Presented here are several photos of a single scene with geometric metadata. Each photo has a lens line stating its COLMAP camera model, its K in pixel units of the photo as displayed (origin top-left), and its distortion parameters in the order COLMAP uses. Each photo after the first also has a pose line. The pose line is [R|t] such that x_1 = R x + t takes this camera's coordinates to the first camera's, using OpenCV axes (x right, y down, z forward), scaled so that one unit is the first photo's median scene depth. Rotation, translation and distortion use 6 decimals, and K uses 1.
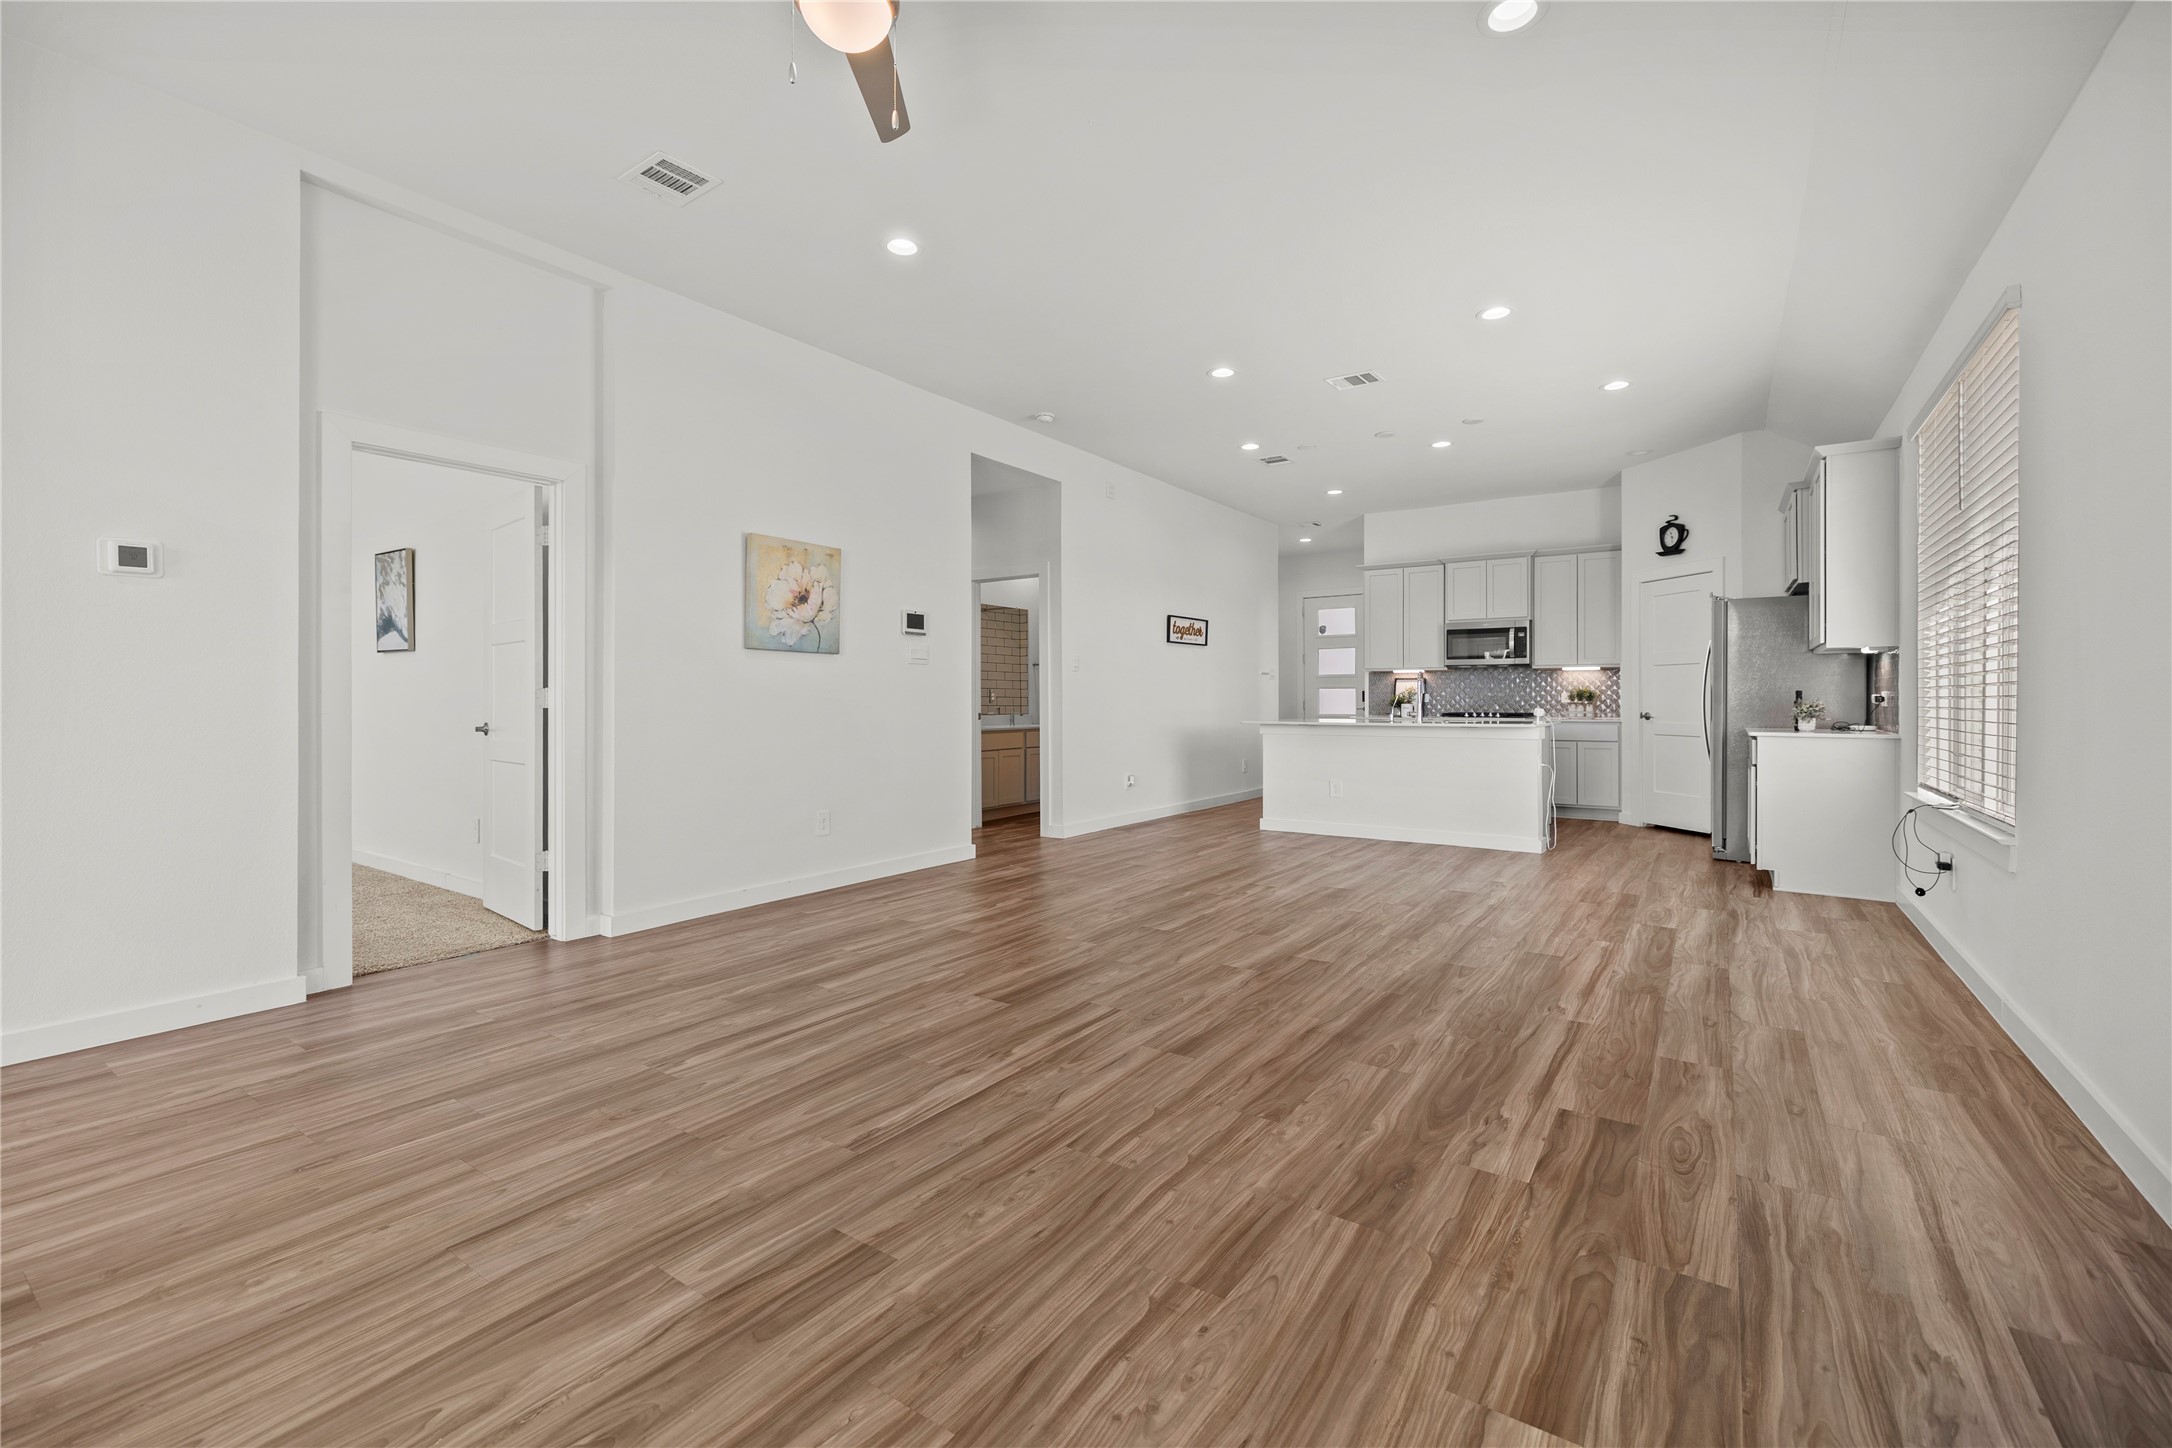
lens RADIAL K [[926.8, 0, 1086.3], [0, 926.8, 698.4], [0, 0, 1]] dist [0.001407, -0.000361]
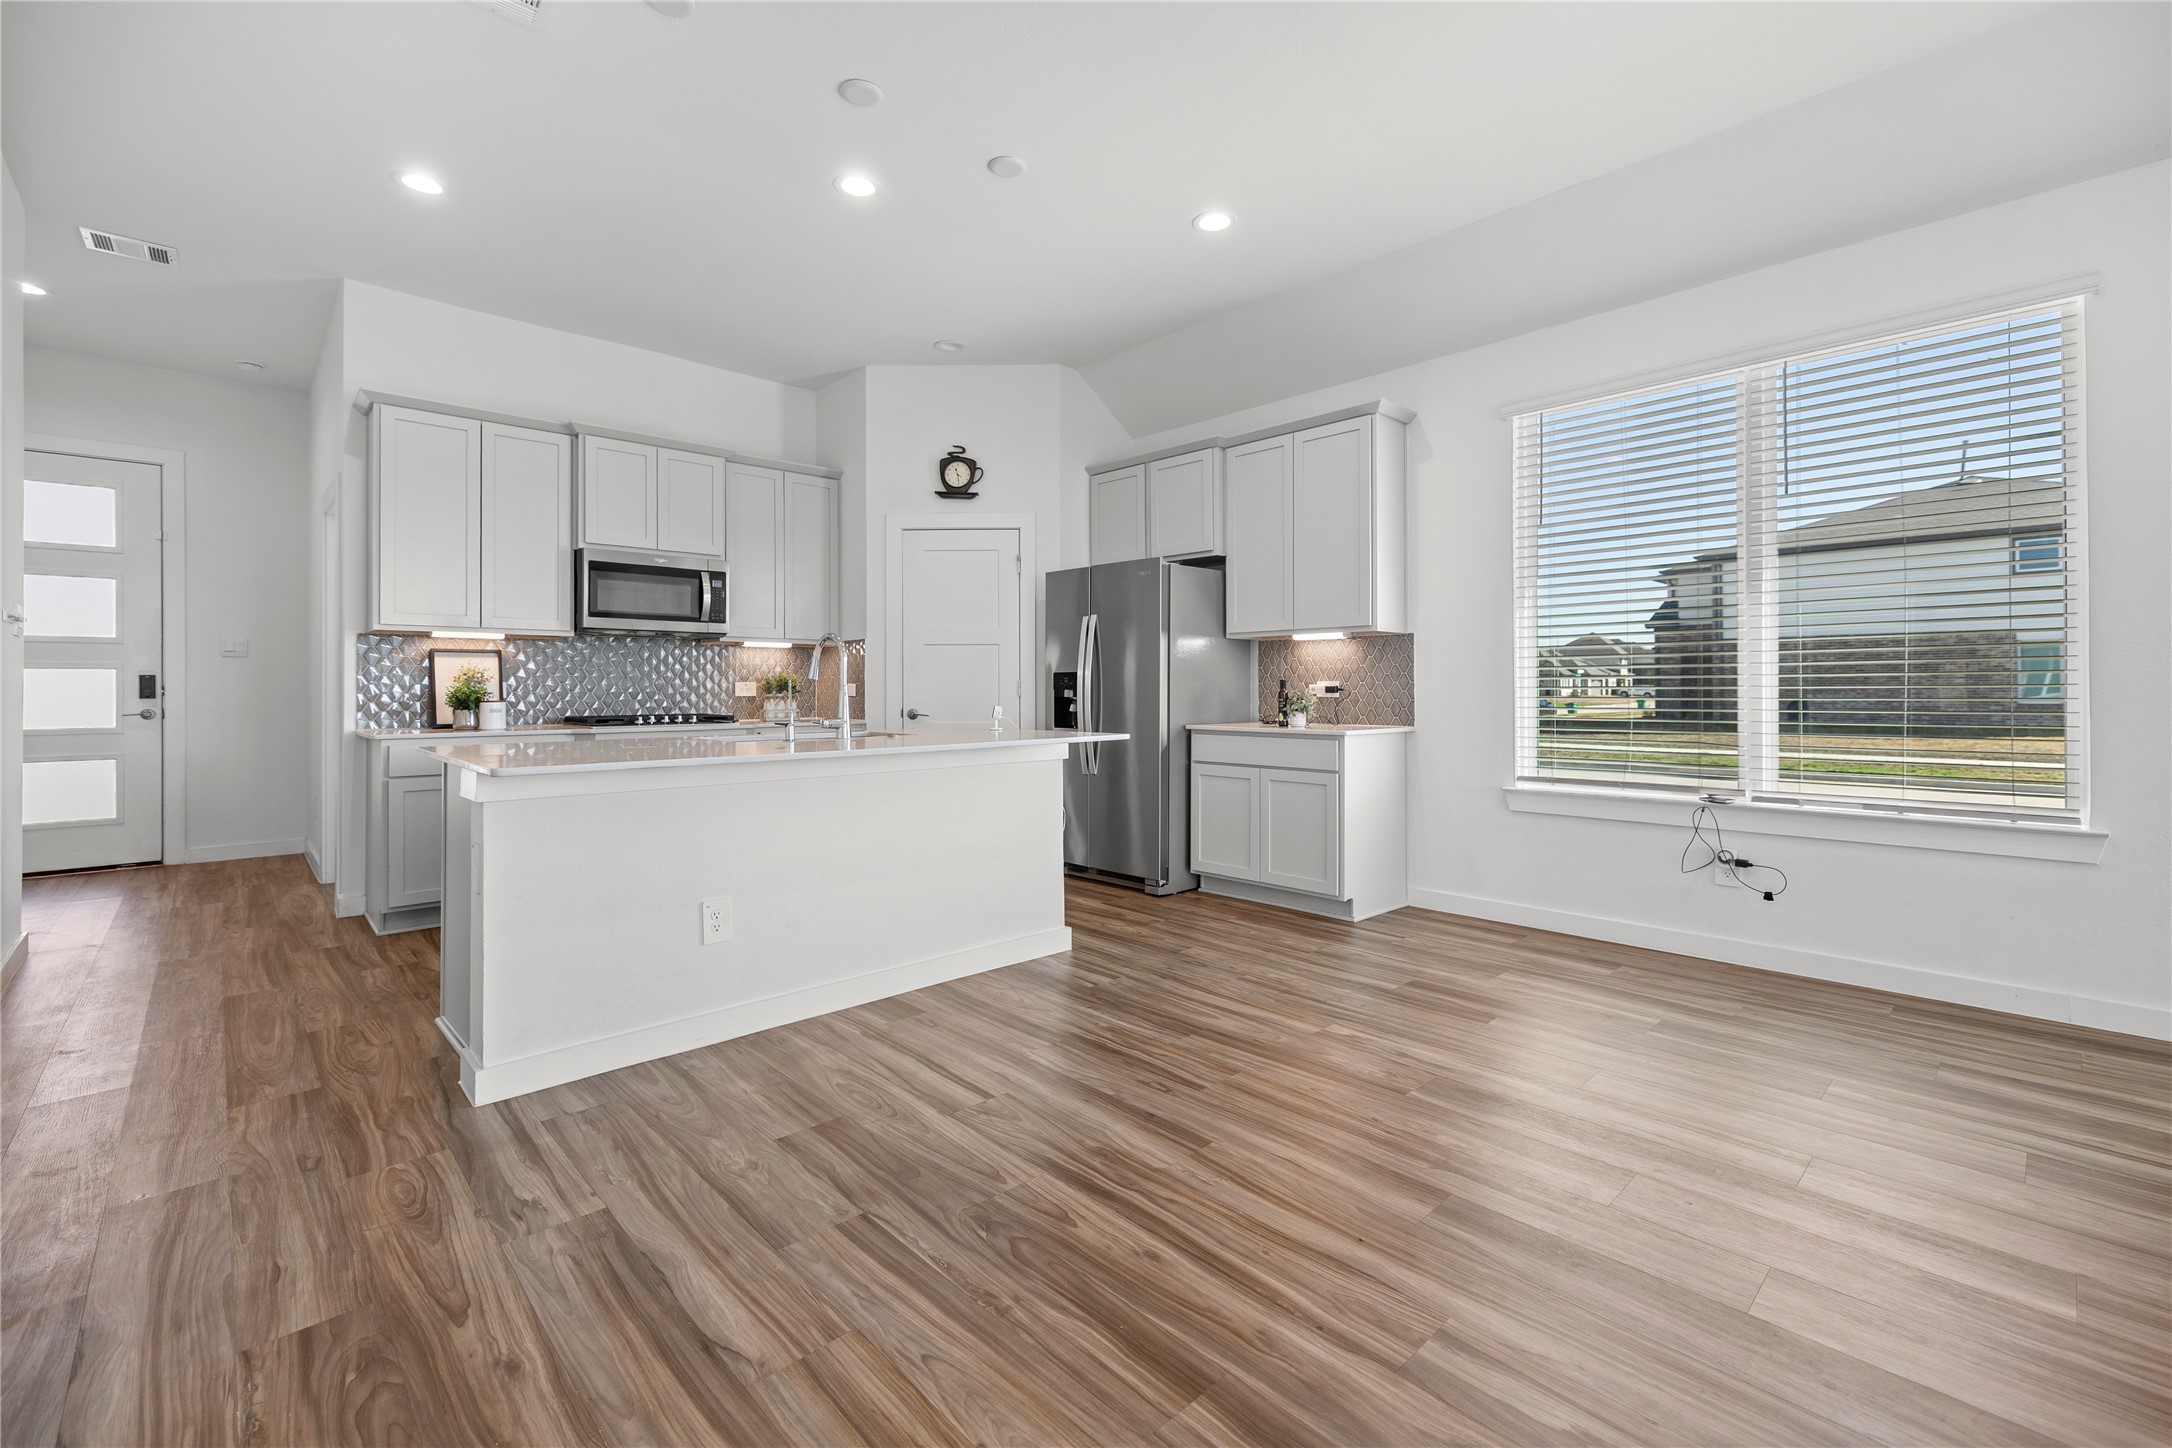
lens RADIAL K [[920.2, 0, 1085.8], [0, 920.2, 693.3], [0, 0, 1]] dist [0.000942, 0.000190]
pose [[0.212670, -0.006771, 0.977101, -0.117543], [0.002342, 0.999977, 0.006420, -0.002060], [-0.977121, 0.000923, 0.212681, 1.150634]]
